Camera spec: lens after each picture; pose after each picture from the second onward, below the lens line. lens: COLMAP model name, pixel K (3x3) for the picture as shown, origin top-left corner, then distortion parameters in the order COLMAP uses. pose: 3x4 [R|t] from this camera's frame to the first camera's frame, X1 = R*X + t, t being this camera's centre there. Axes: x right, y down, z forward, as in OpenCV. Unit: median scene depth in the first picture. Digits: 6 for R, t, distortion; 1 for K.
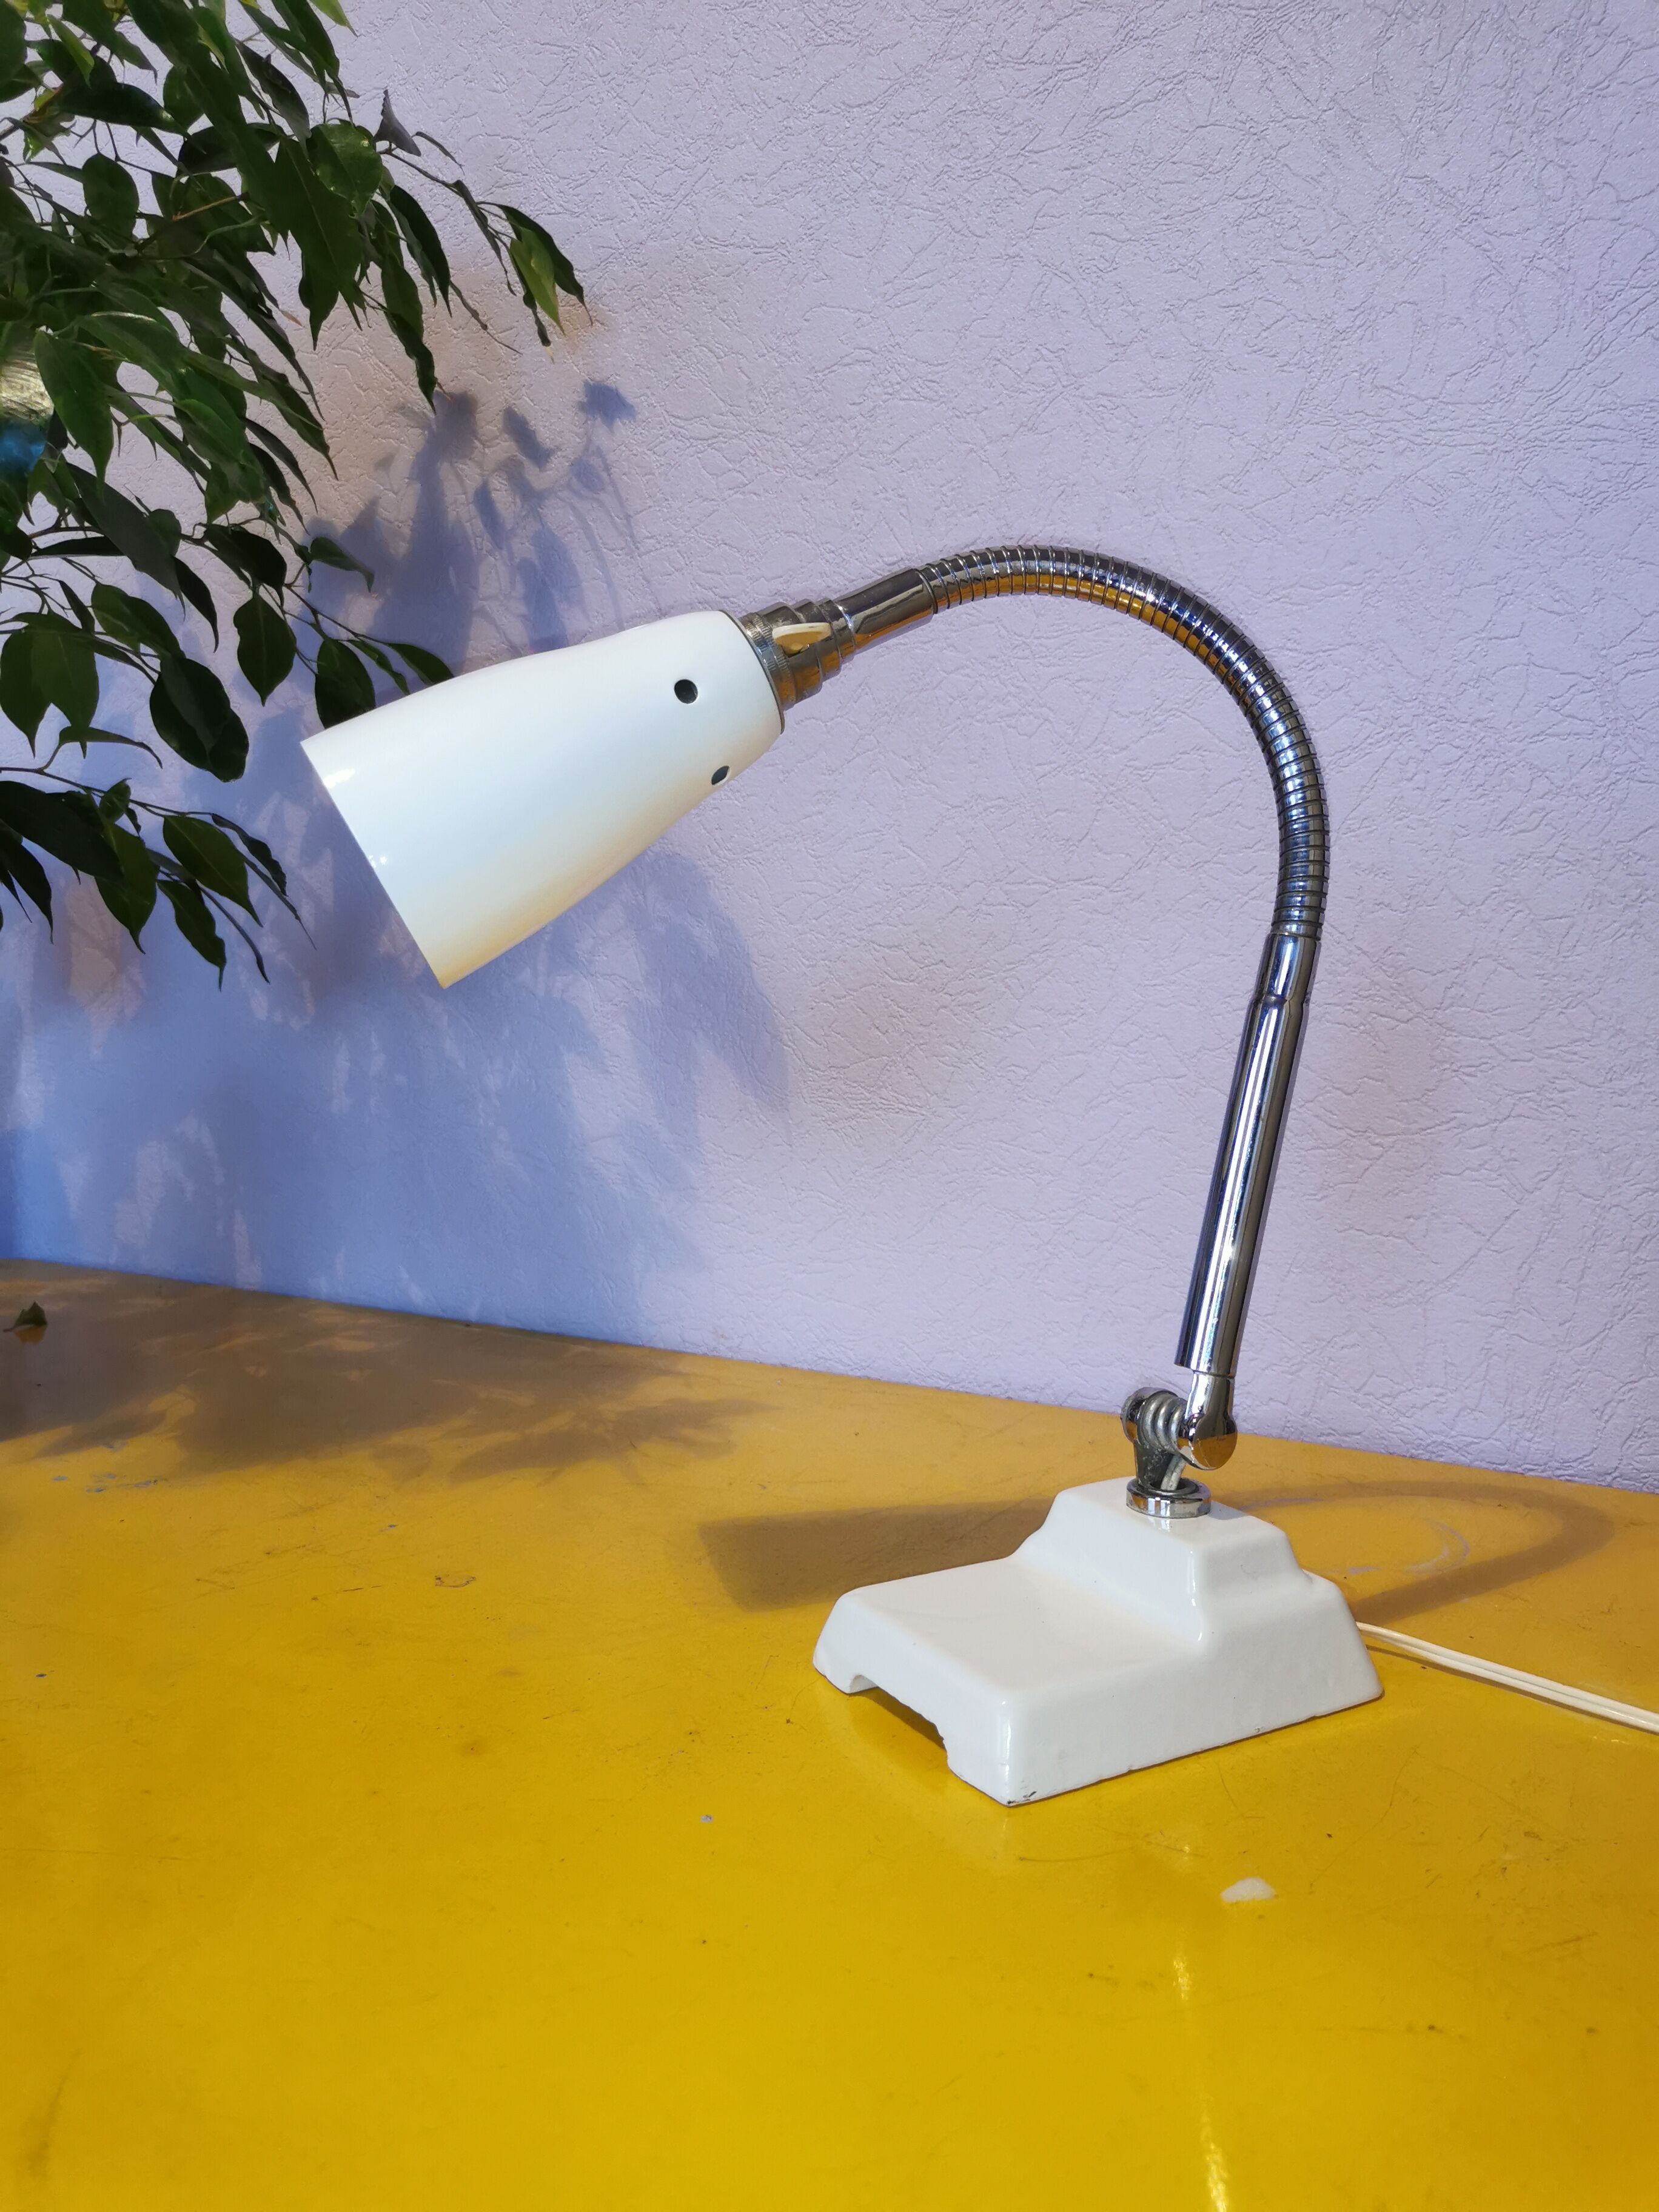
lens RADIAL K [[1751.8, 0, 829.4], [0, 1751.8, 1092.3], [0, 0, 1]] dist [0.021789, -0.014453]
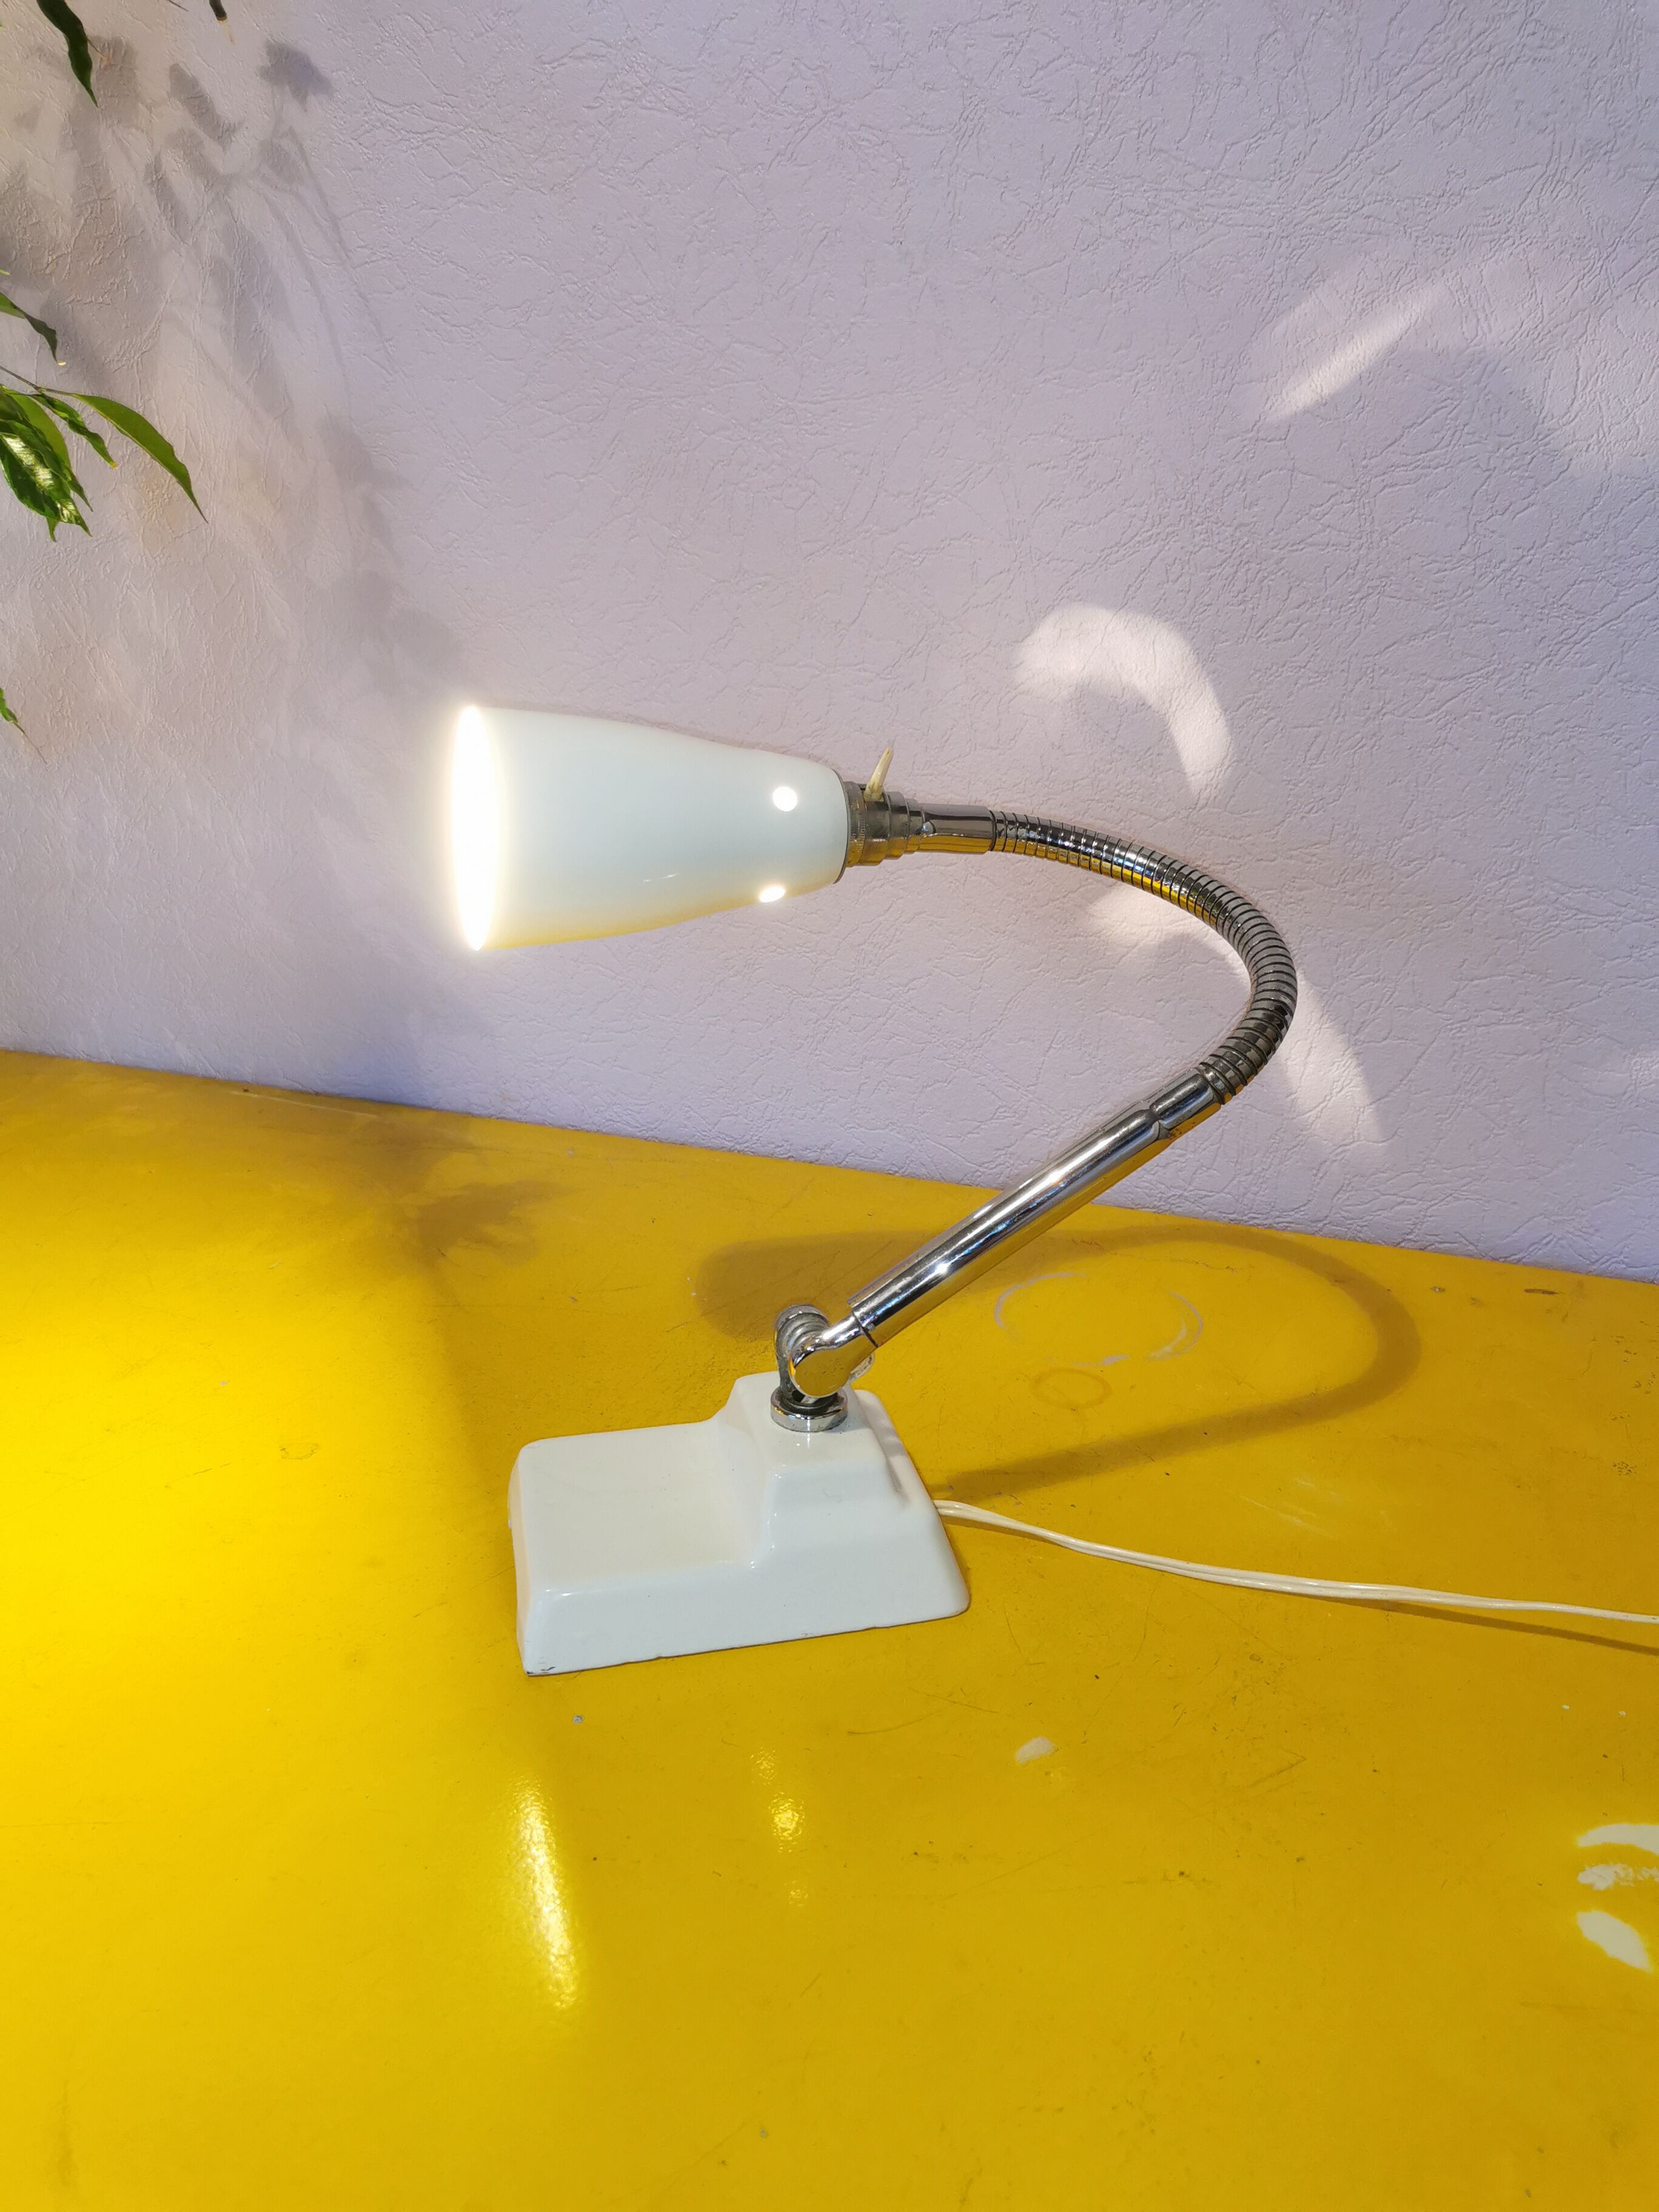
lens RADIAL K [[1751.8, 0, 843.3], [0, 1751.8, 1106.7], [0, 0, 1]] dist [0.021789, -0.014453]
pose [[0.986795, -0.061164, 0.149984, -0.024292], [0.017483, 0.960774, 0.276780, -0.151733], [-0.161030, -0.270503, 0.949156, -0.008348]]
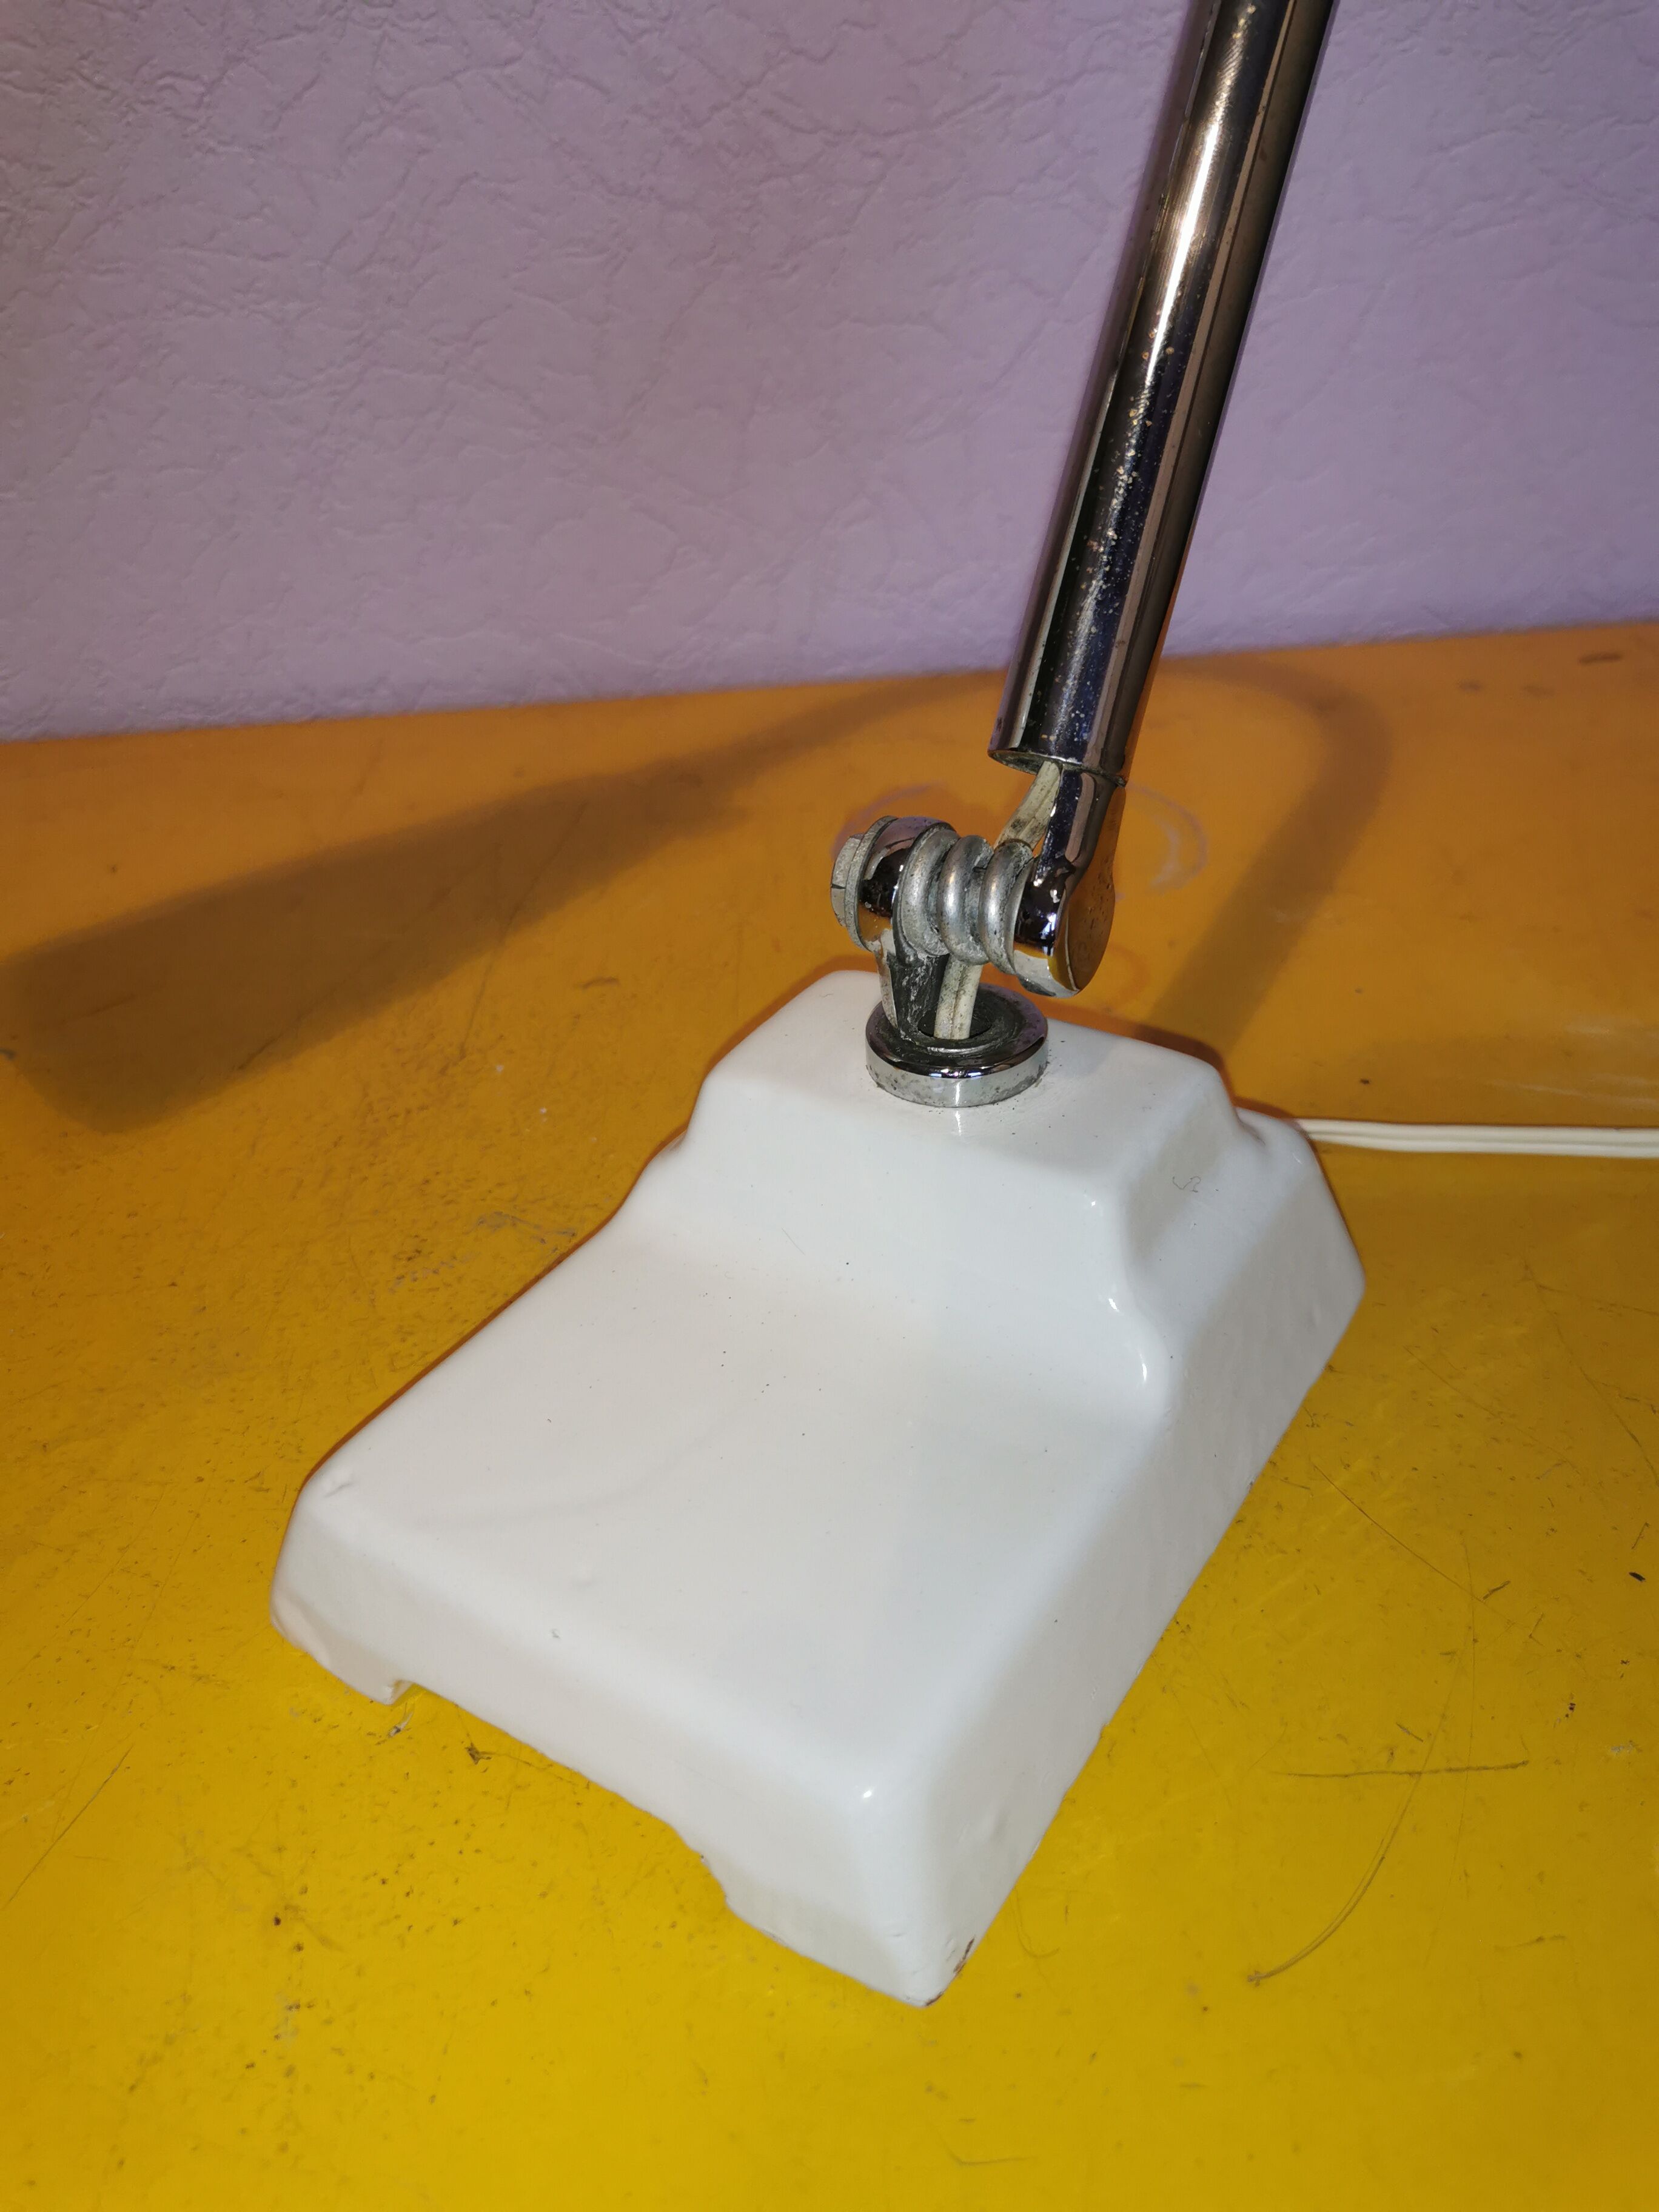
lens RADIAL K [[1751.8, 0, 826.4], [0, 1751.8, 1086.2], [0, 0, 1]] dist [0.021789, -0.014453]
pose [[0.846473, -0.336078, 0.412958, -0.041778], [0.107414, 0.867453, 0.485785, 0.011144], [-0.521483, -0.366847, 0.770375, 0.404825]]
